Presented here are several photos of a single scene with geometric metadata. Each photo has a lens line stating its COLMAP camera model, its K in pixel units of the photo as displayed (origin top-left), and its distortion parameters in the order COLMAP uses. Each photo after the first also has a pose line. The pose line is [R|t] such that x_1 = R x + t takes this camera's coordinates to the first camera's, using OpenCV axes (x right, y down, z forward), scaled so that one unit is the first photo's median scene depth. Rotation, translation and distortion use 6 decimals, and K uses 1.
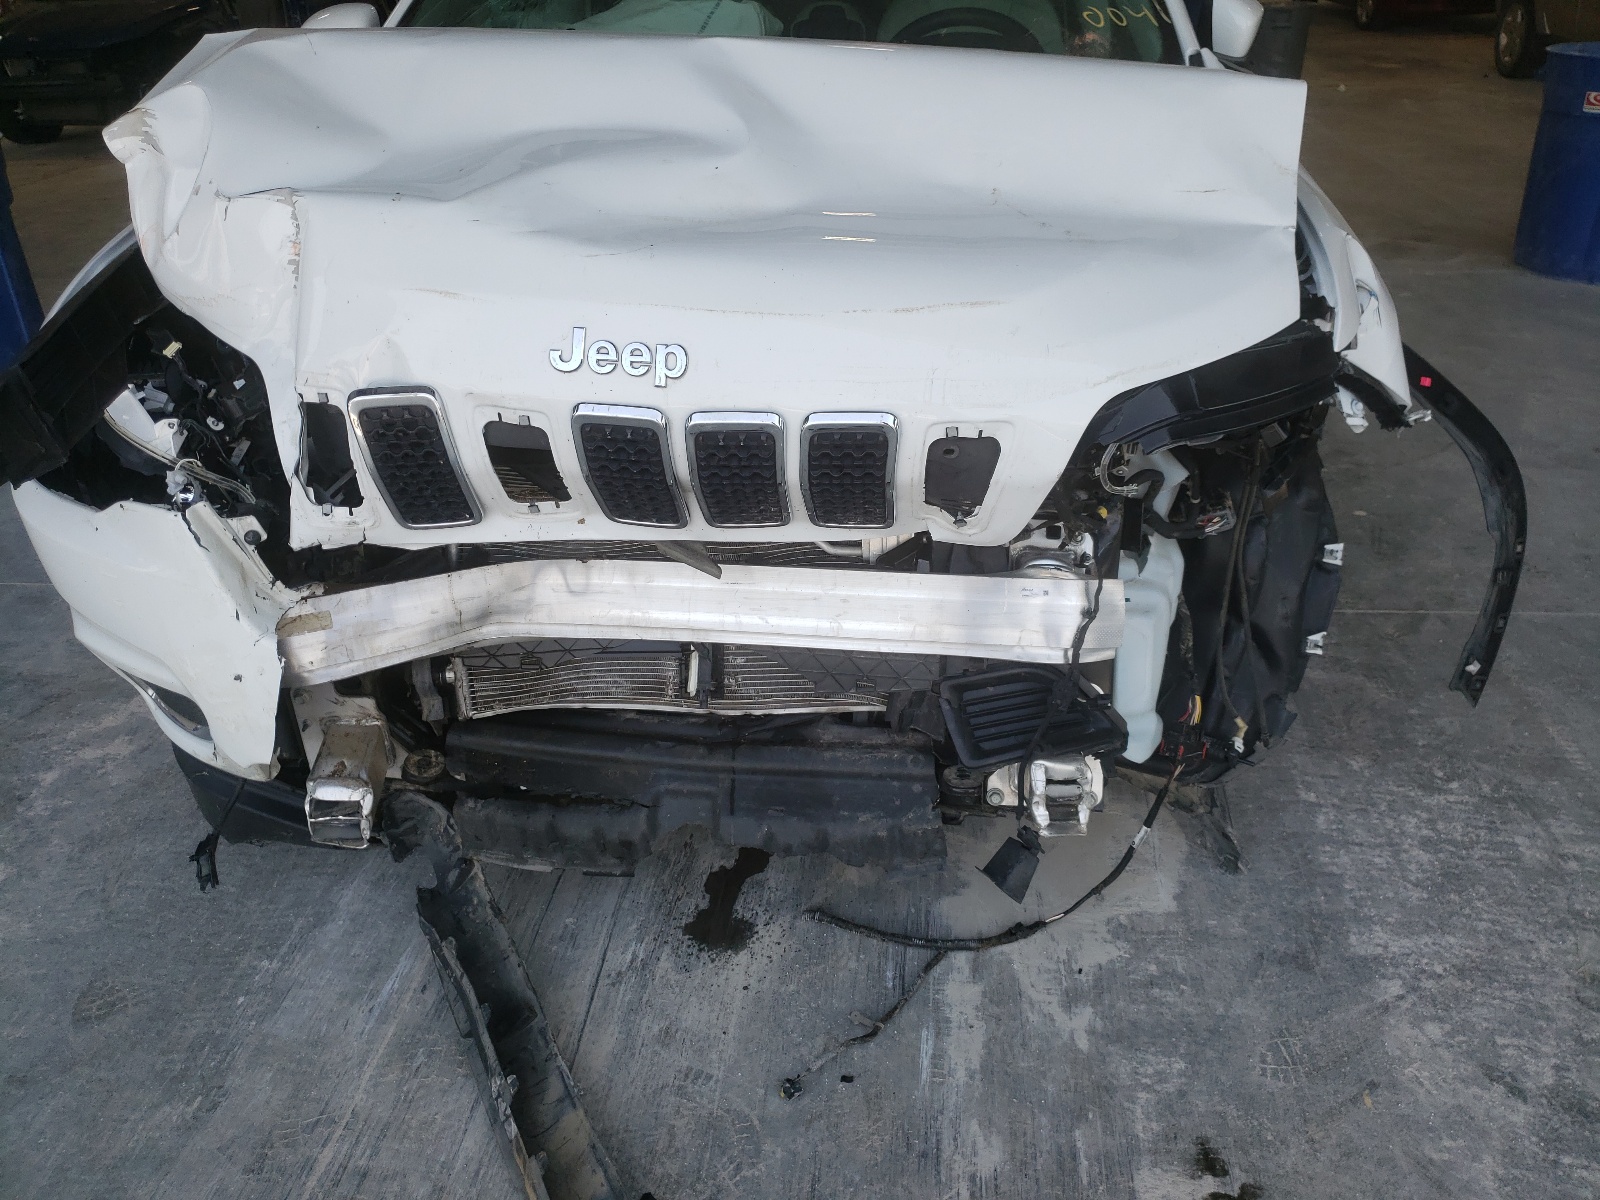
lens RADIAL K [[1259.3, 0, 792.3], [0, 1259.3, 602.3], [0, 0, 1]] dist [0.006948, 0.010853]
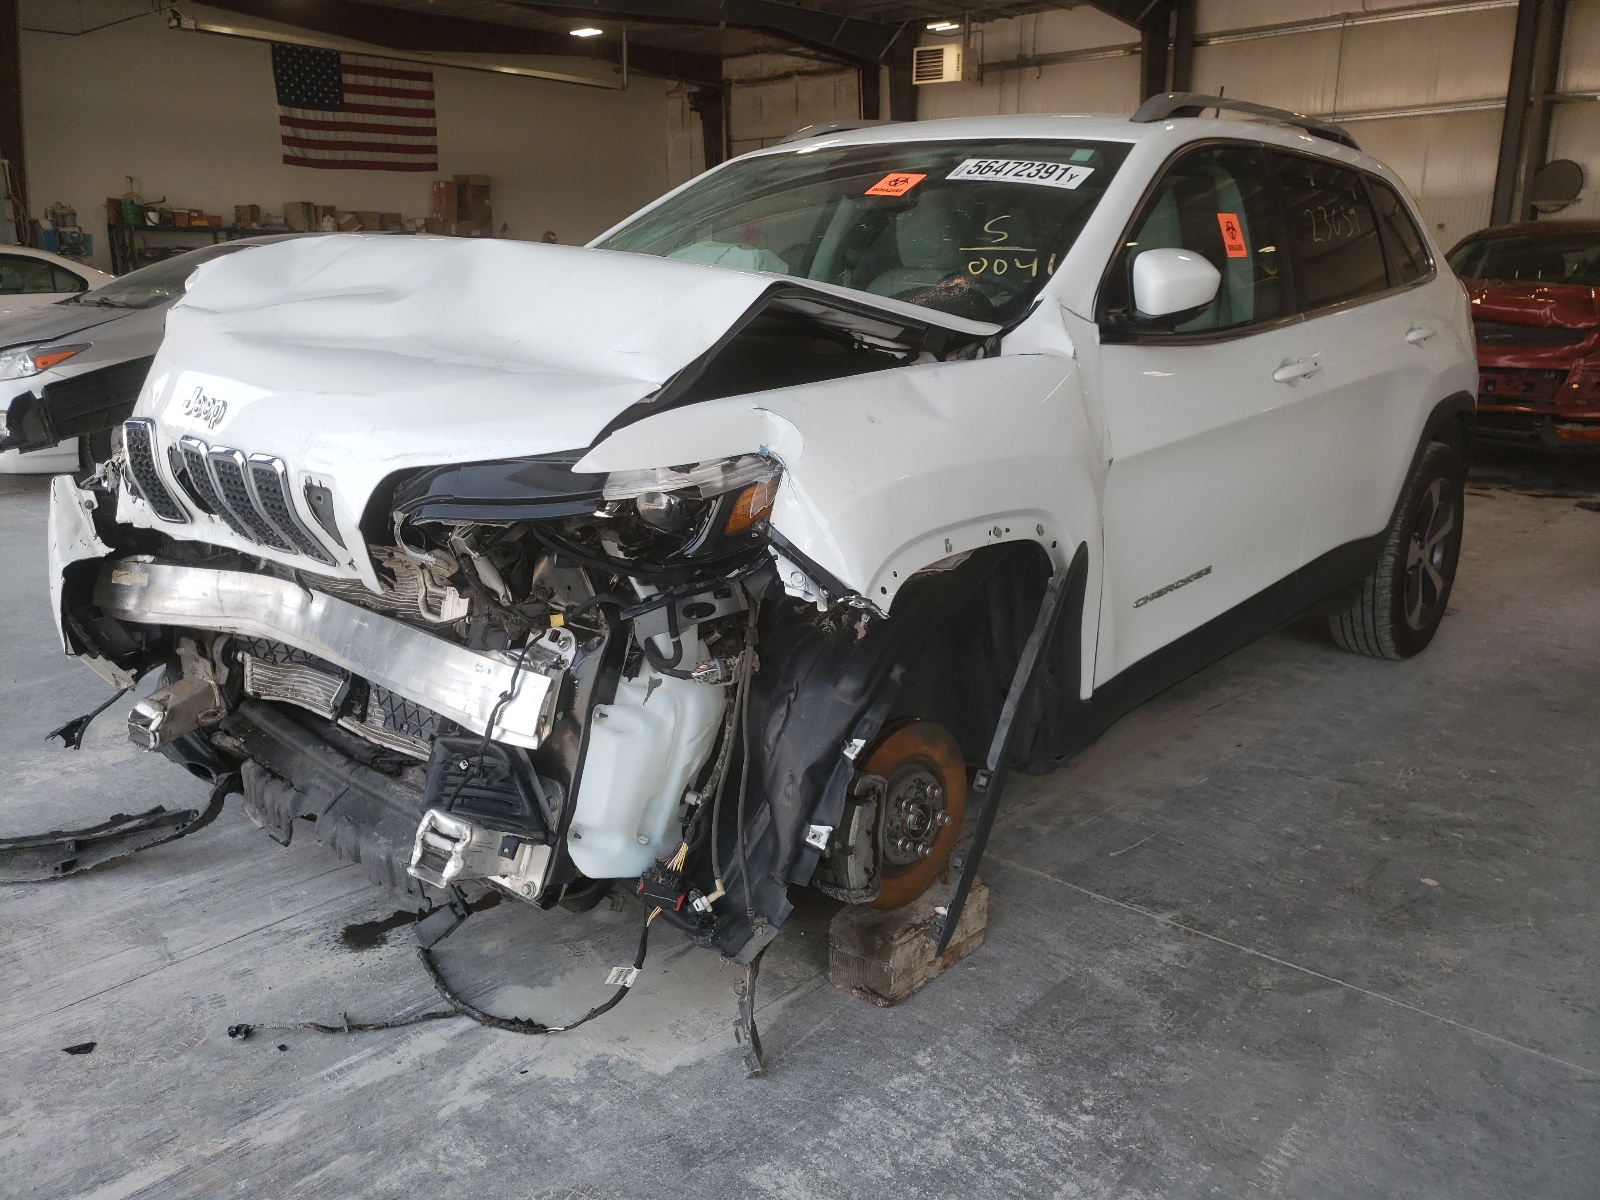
lens RADIAL K [[1259.3, 0, 813.7], [0, 1259.3, 603.0], [0, 0, 1]] dist [0.006948, 0.010853]
pose [[0.802853, 0.180861, -0.568081, 0.986260], [-0.316652, 0.936720, -0.149290, 0.010716], [0.505132, 0.299742, 0.809318, 0.172077]]
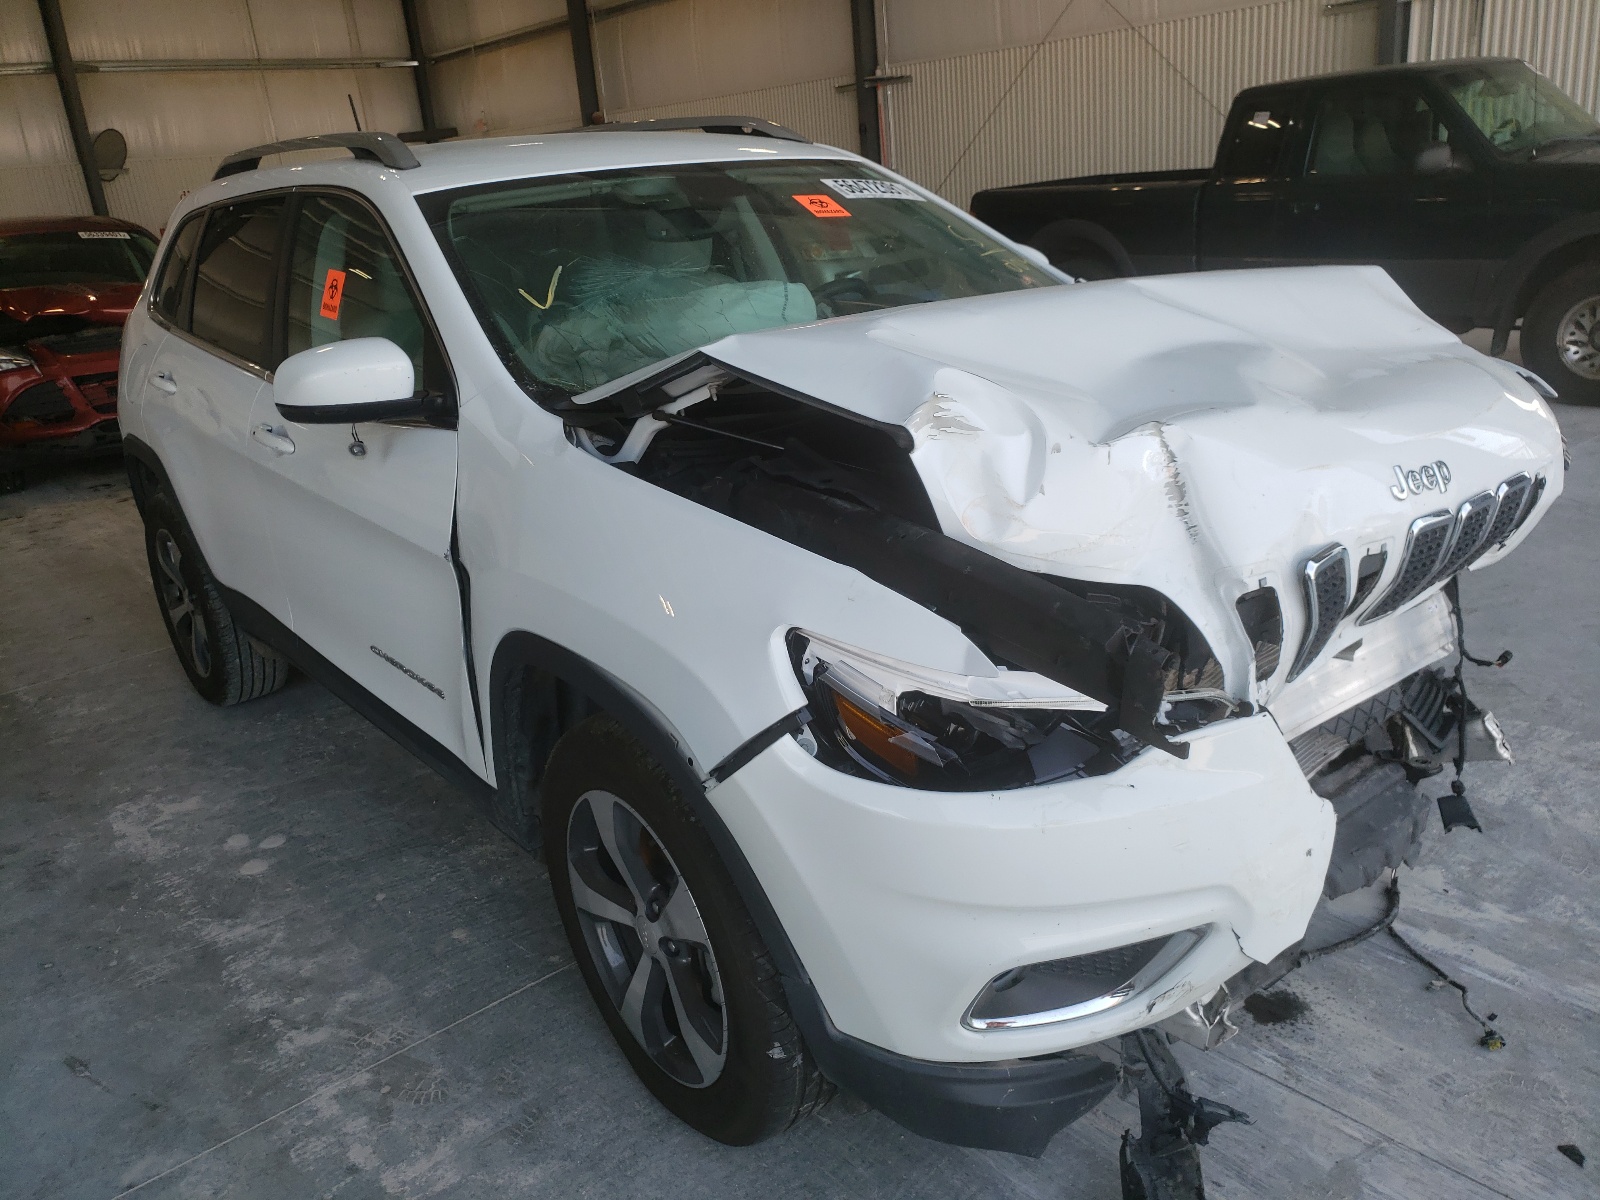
lens RADIAL K [[1259.3, 0, 811.3], [0, 1259.3, 595.8], [0, 0, 1]] dist [0.006948, 0.010853]
pose [[0.704696, -0.270474, 0.655933, -1.088460], [0.412542, 0.908348, -0.068653, -0.184576], [-0.577246, 0.318980, 0.751691, 0.299701]]
